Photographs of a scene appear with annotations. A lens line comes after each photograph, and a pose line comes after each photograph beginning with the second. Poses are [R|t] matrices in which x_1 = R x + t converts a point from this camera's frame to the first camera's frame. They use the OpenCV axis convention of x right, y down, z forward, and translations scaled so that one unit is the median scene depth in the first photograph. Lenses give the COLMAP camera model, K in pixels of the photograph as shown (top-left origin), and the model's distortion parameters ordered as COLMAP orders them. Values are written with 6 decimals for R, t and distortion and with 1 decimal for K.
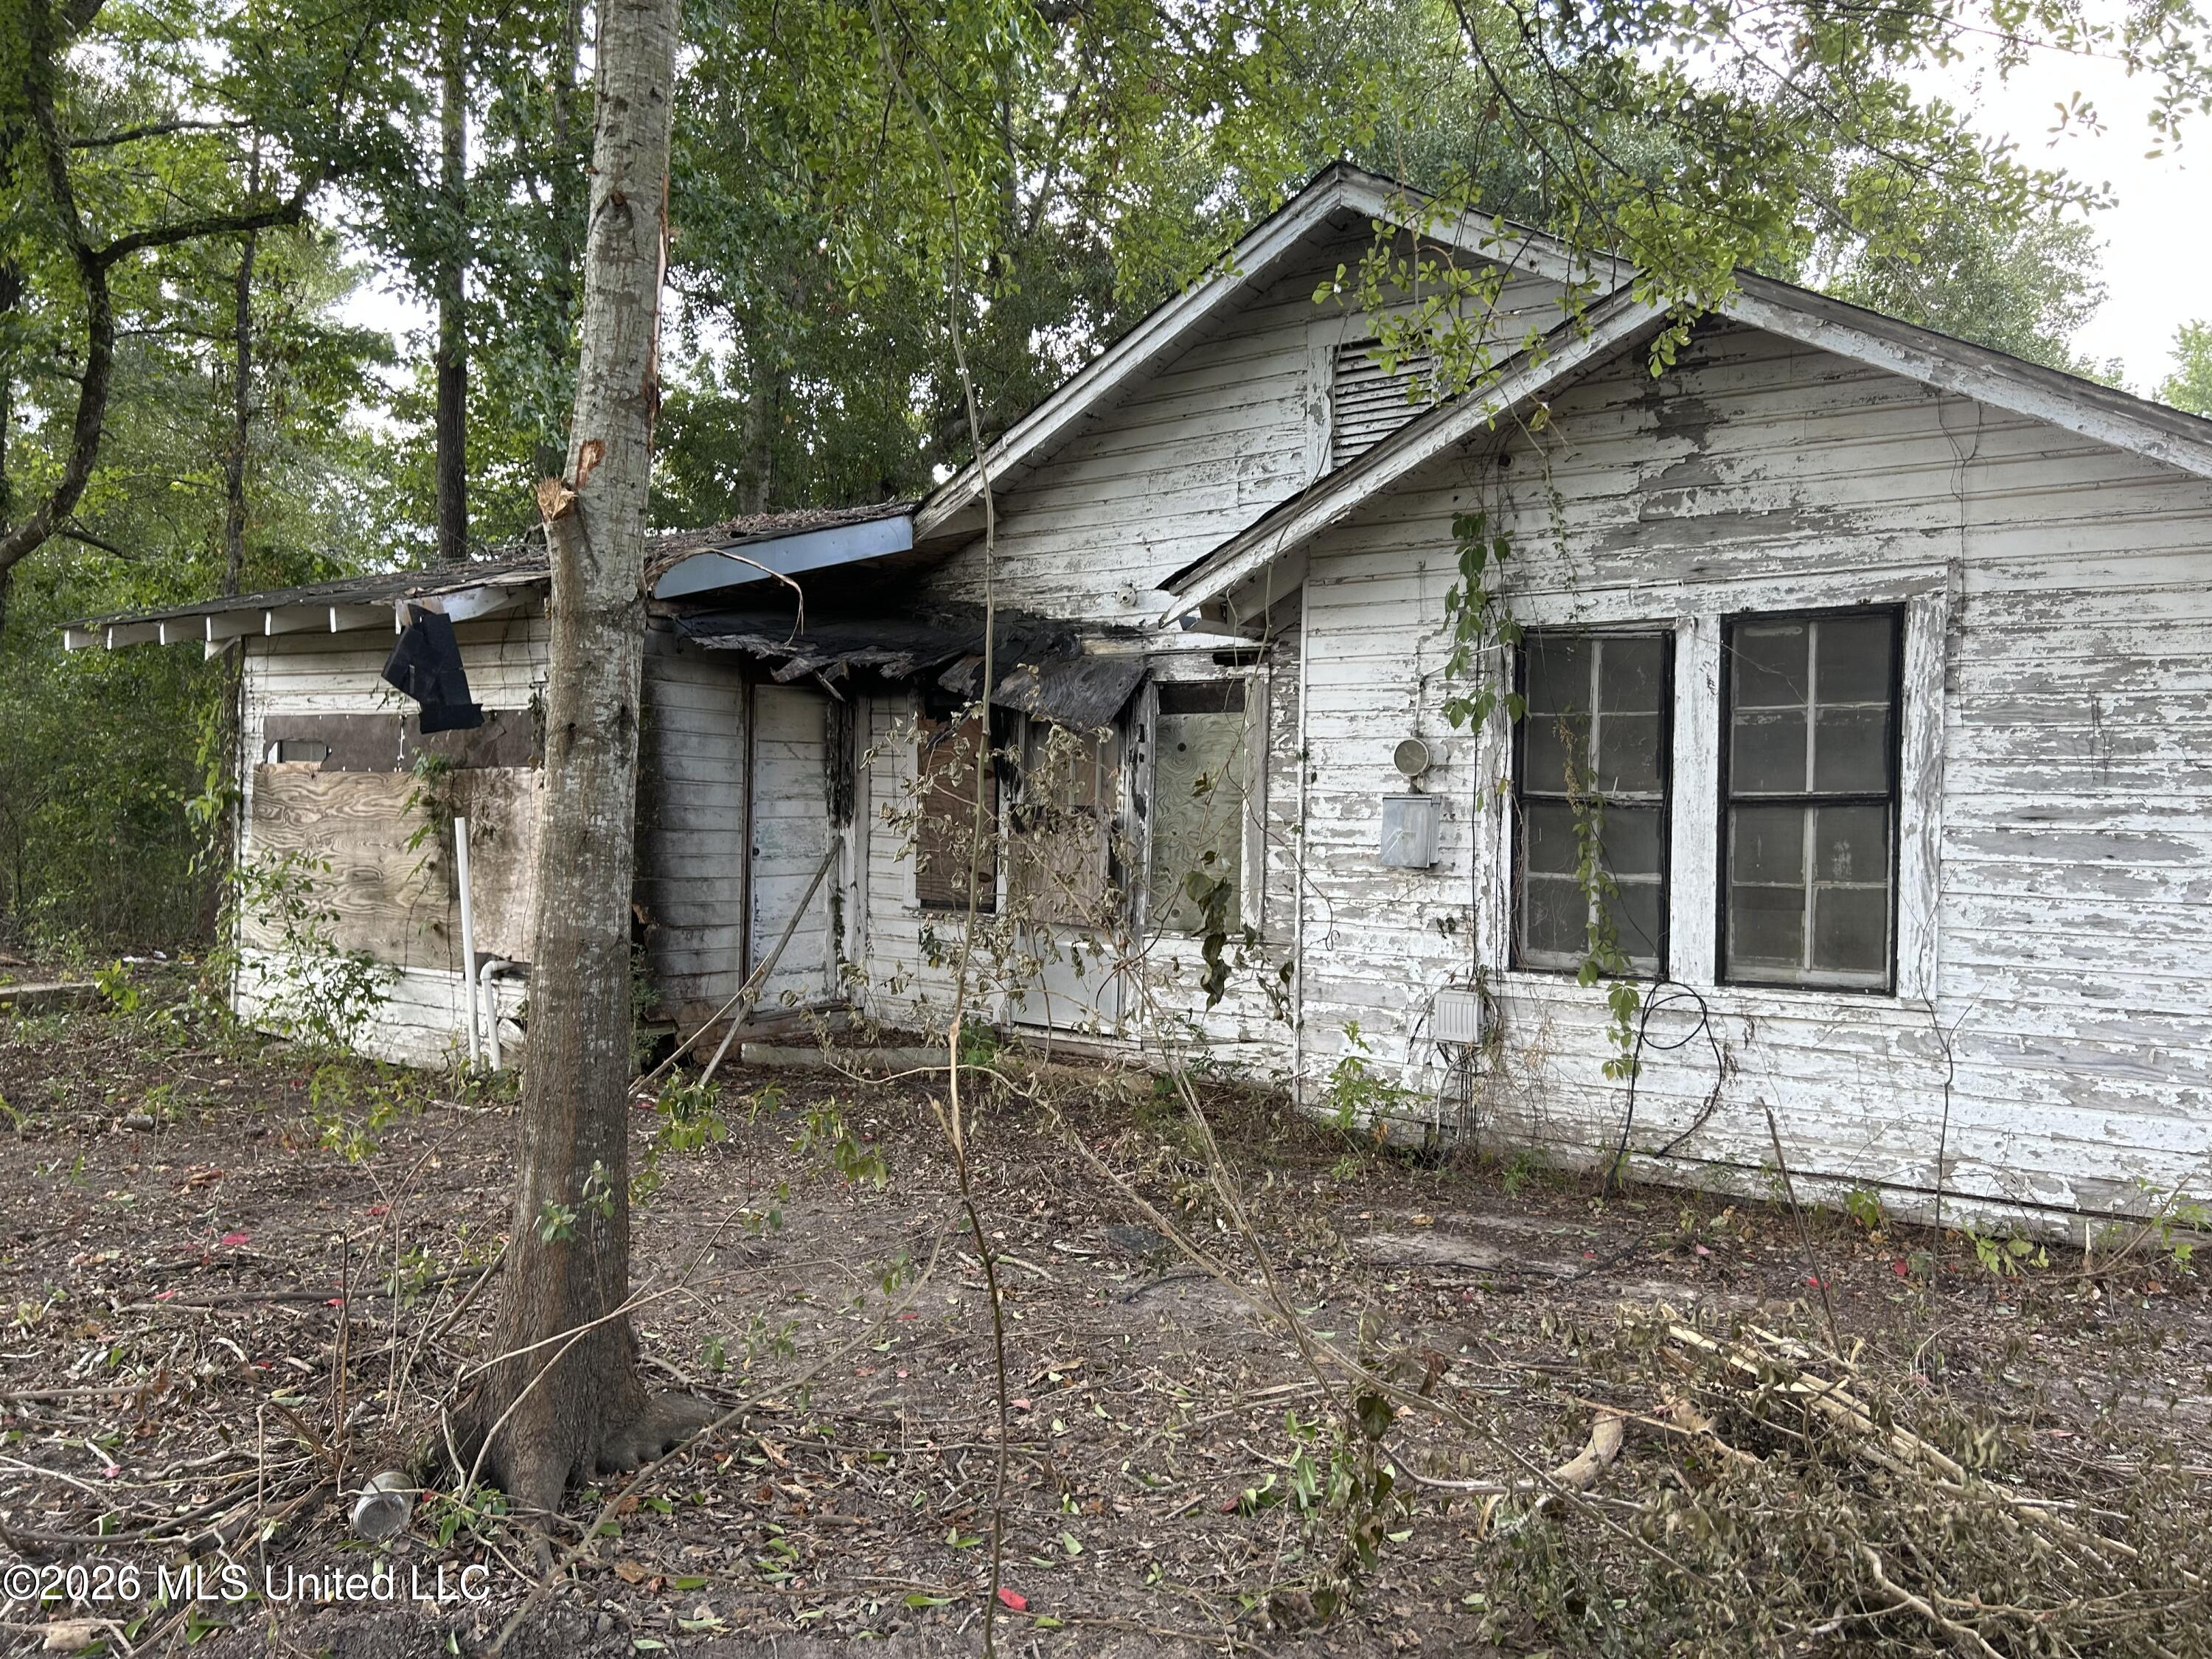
lens RADIAL K [[1637.9, 0, 1105.6], [0, 1637.9, 805.4], [0, 0, 1]] dist [0.115762, -0.145936]
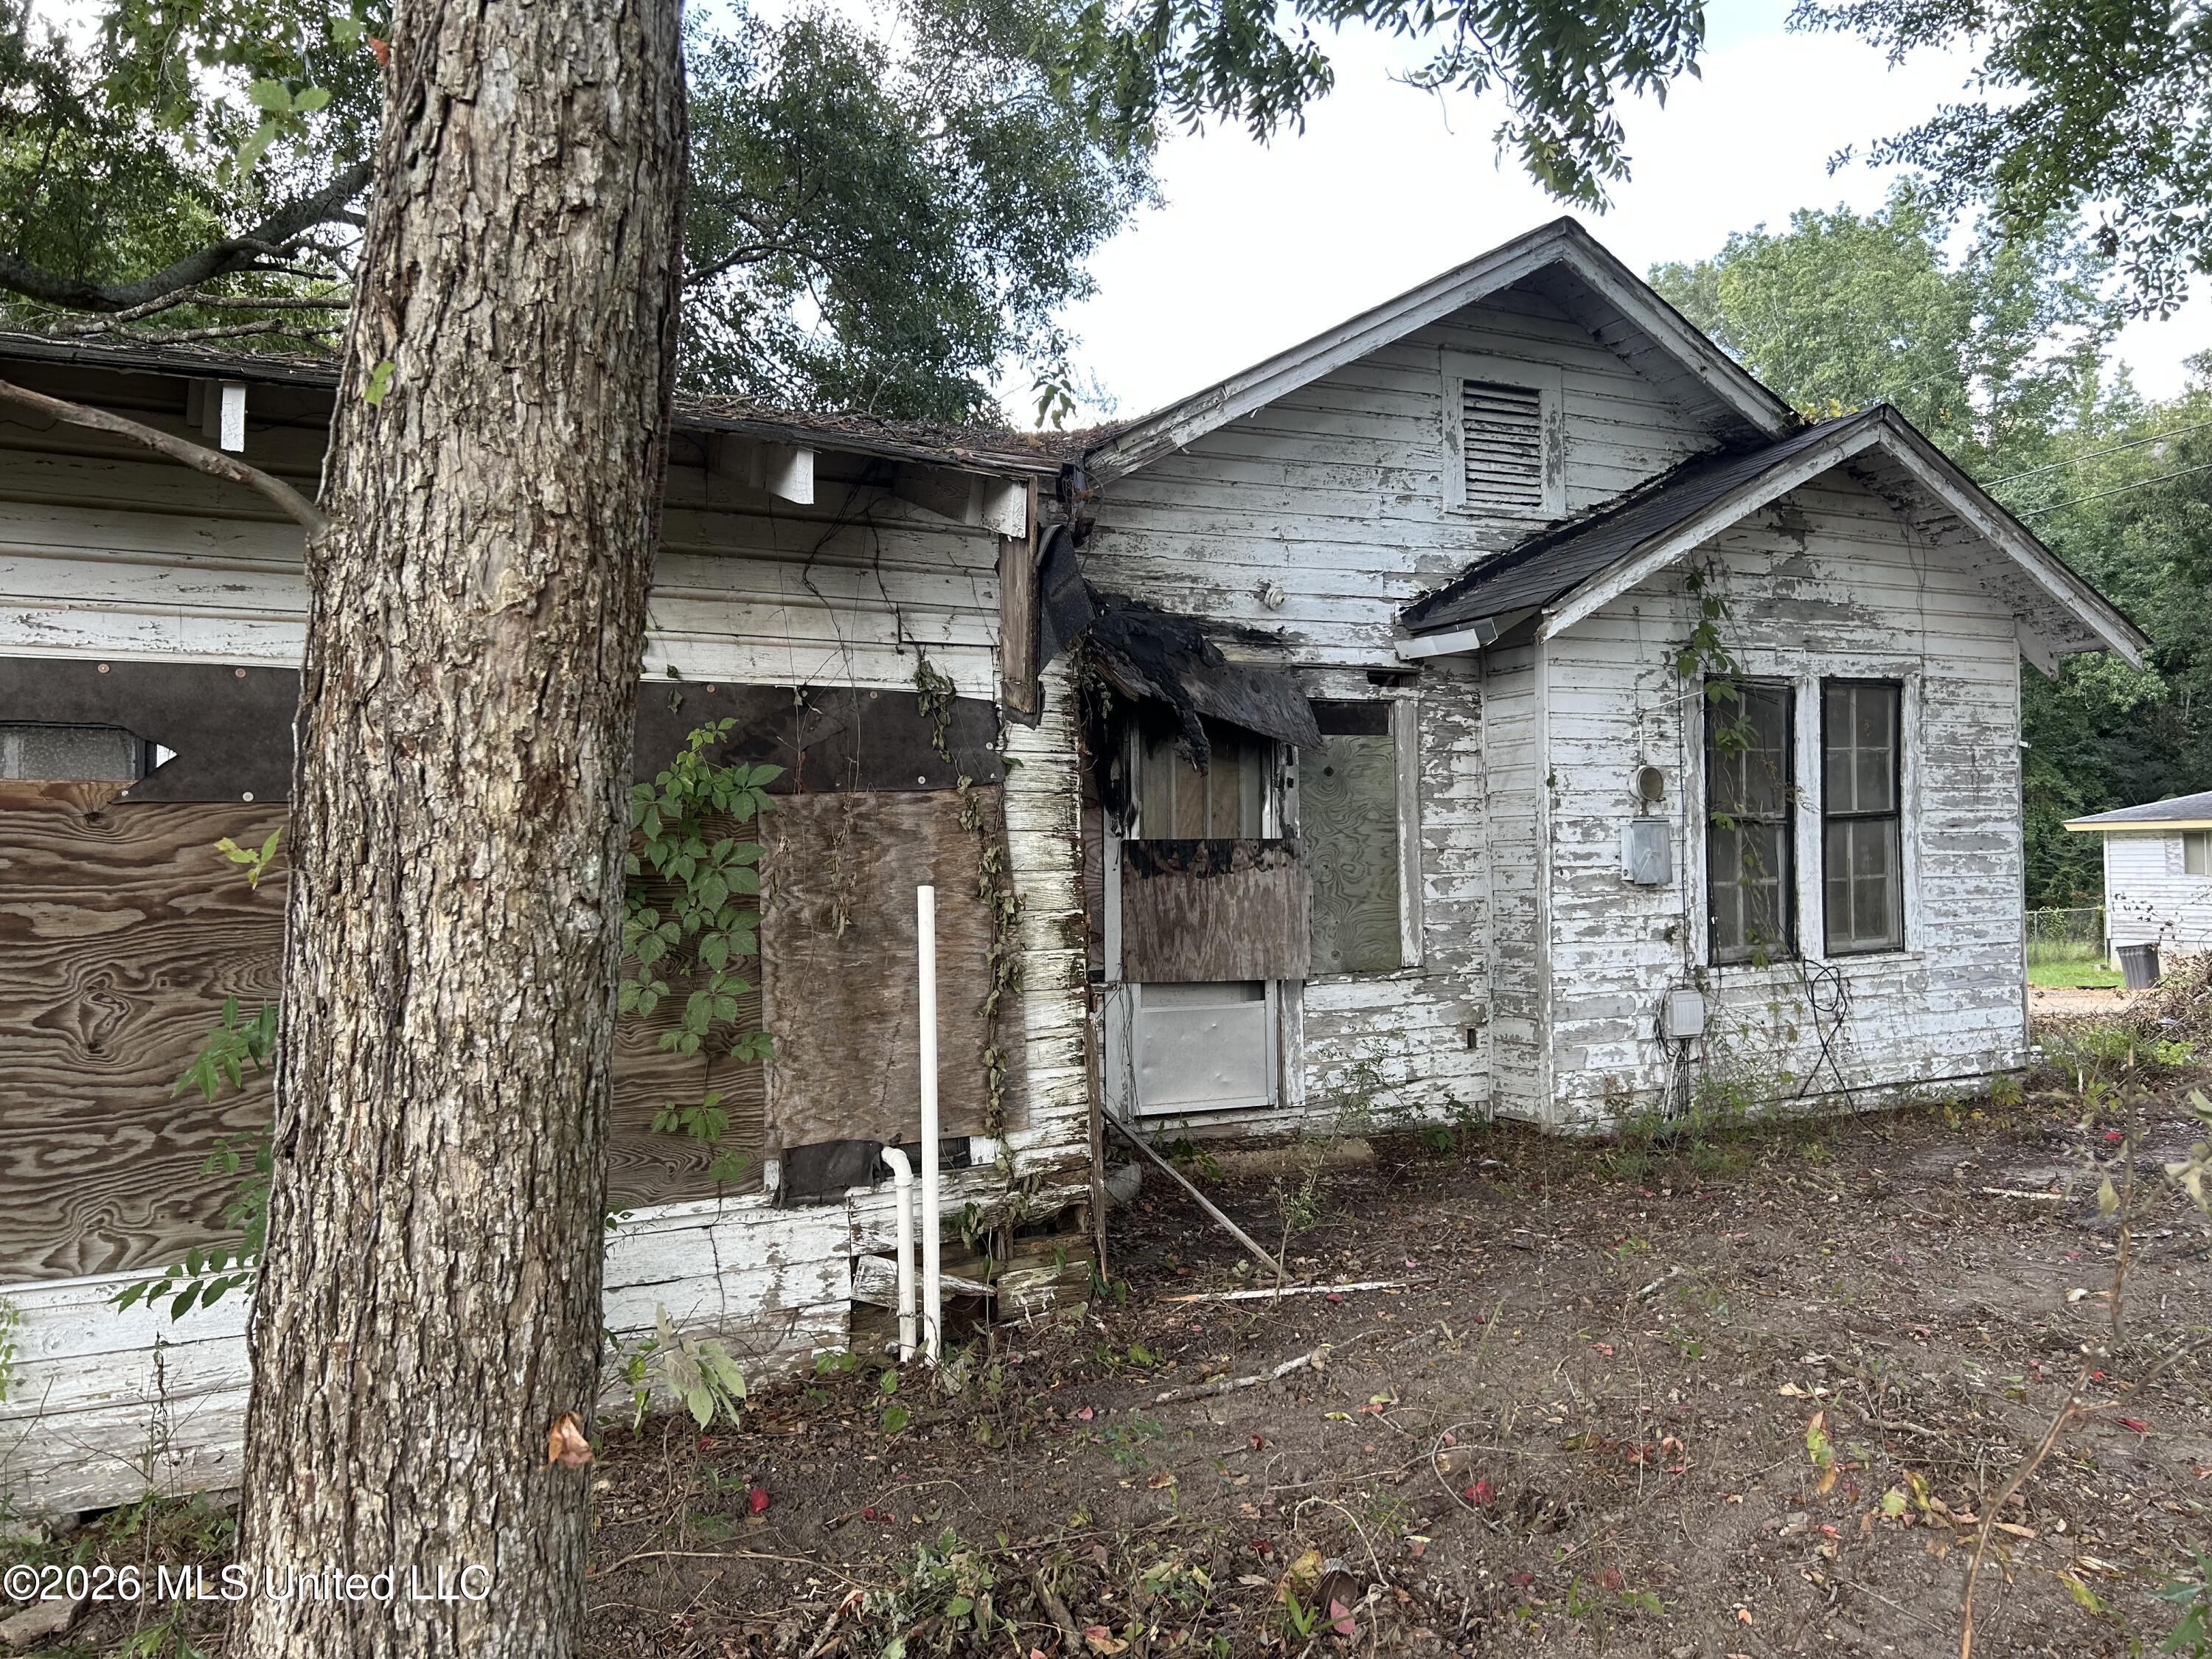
lens RADIAL K [[1637.9, 0, 1105.6], [0, 1637.9, 805.4], [0, 0, 1]] dist [0.115762, -0.145936]
pose [[0.452424, -0.004564, 0.891791, -1.139688], [0.024508, 0.999673, -0.007318, -0.018369], [-0.891466, 0.025167, 0.452388, 0.972202]]
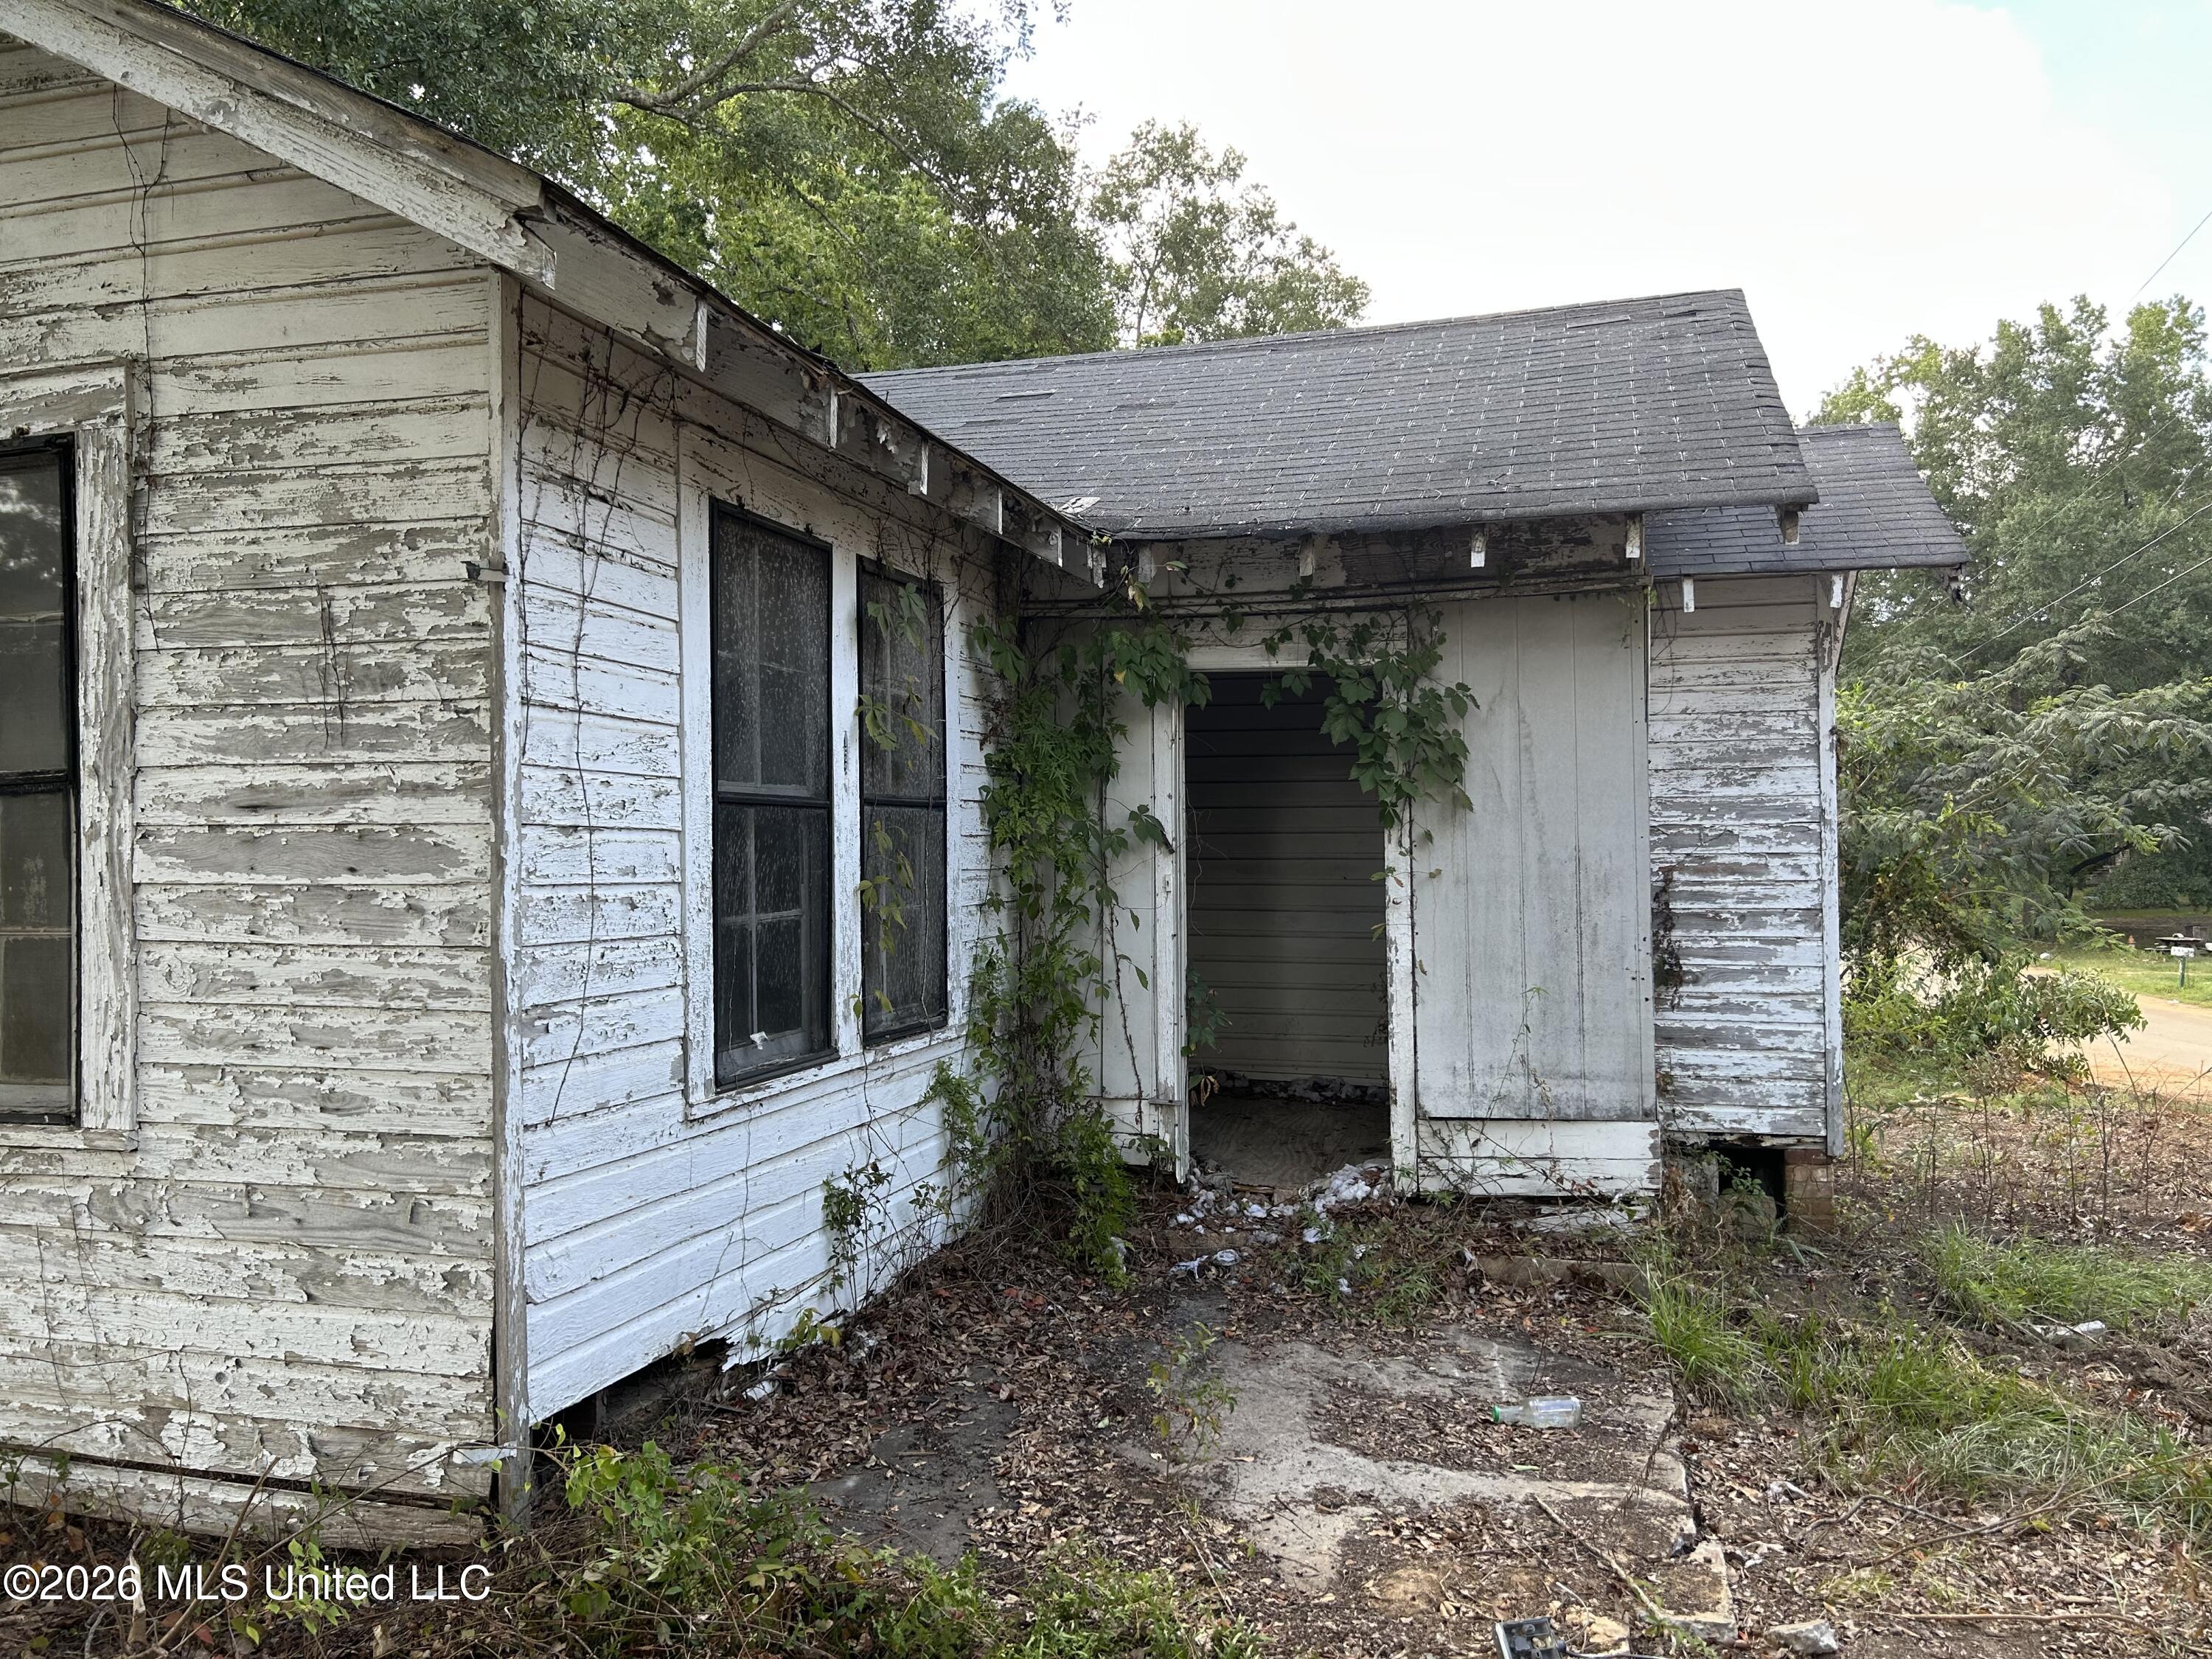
lens RADIAL K [[1637.9, 0, 1105.6], [0, 1637.9, 805.4], [0, 0, 1]] dist [0.115762, -0.145936]
pose [[0.944943, -0.024230, 0.326338, 0.626424], [0.026048, 0.999660, -0.001201, 0.015069], [-0.326198, 0.009636, 0.945252, 0.350445]]
